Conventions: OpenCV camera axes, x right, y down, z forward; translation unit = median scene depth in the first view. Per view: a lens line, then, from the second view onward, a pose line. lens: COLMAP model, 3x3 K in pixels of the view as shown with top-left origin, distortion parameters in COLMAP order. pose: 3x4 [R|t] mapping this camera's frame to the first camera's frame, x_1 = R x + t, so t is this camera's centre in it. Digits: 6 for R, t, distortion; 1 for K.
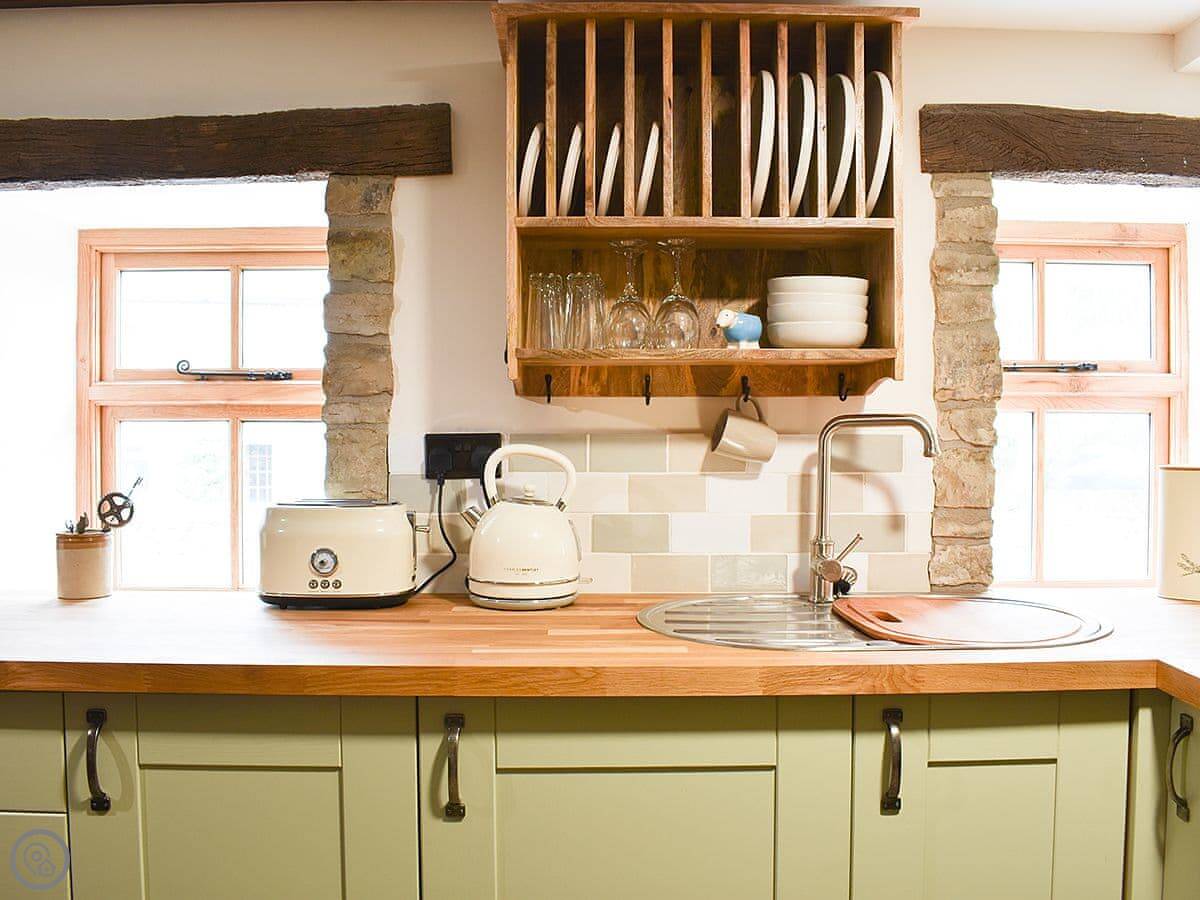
lens RADIAL K [[1044.0, 0, 599.9], [0, 1044.0, 438.9], [0, 0, 1]] dist [-0.092603, 0.009679]
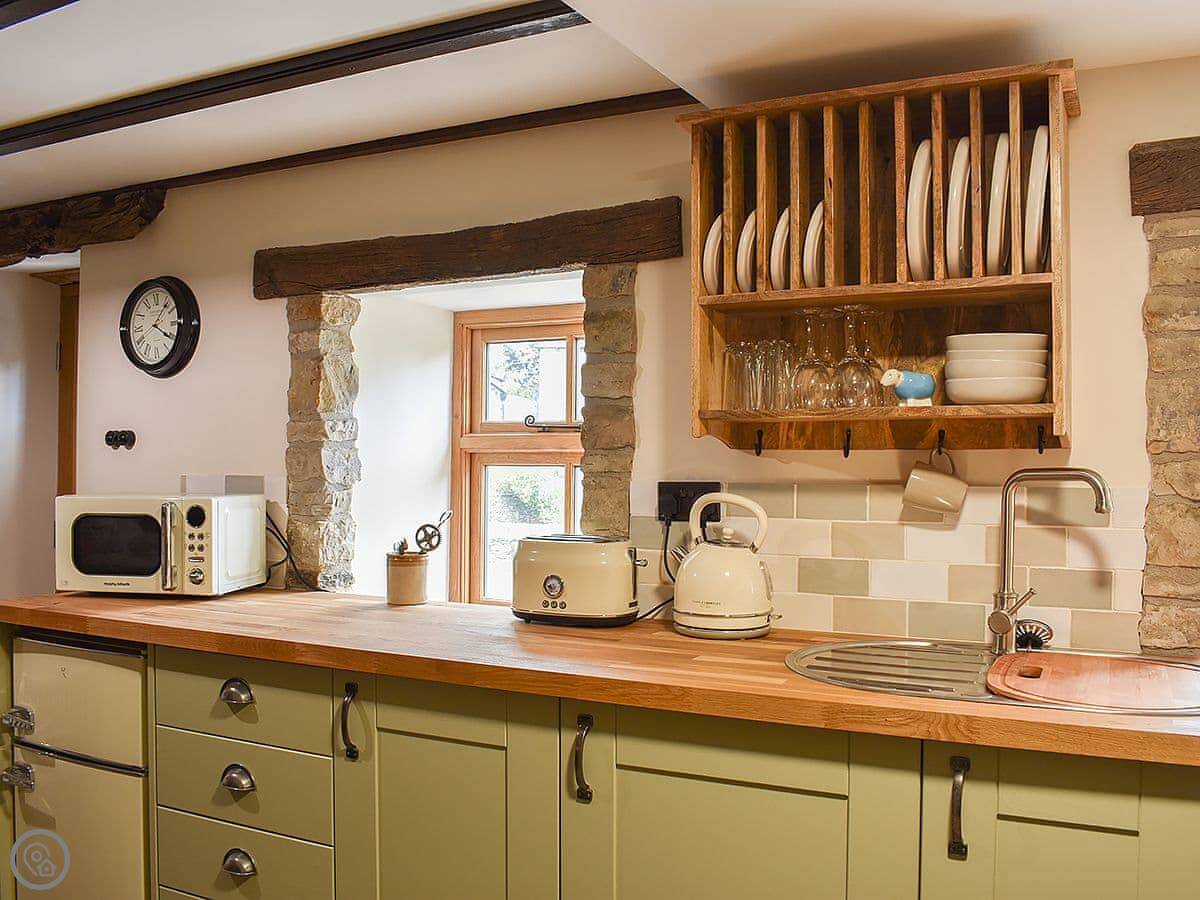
lens RADIAL K [[1034.8, 0, 600.0], [0, 1034.8, 450.0], [0, 0, 1]] dist [-0.092528, 0.008557]
pose [[0.888978, -0.000560, -0.457950, 0.314206], [-0.009611, 0.999756, -0.019880, -0.017334], [0.457849, 0.022074, 0.888756, -0.059671]]
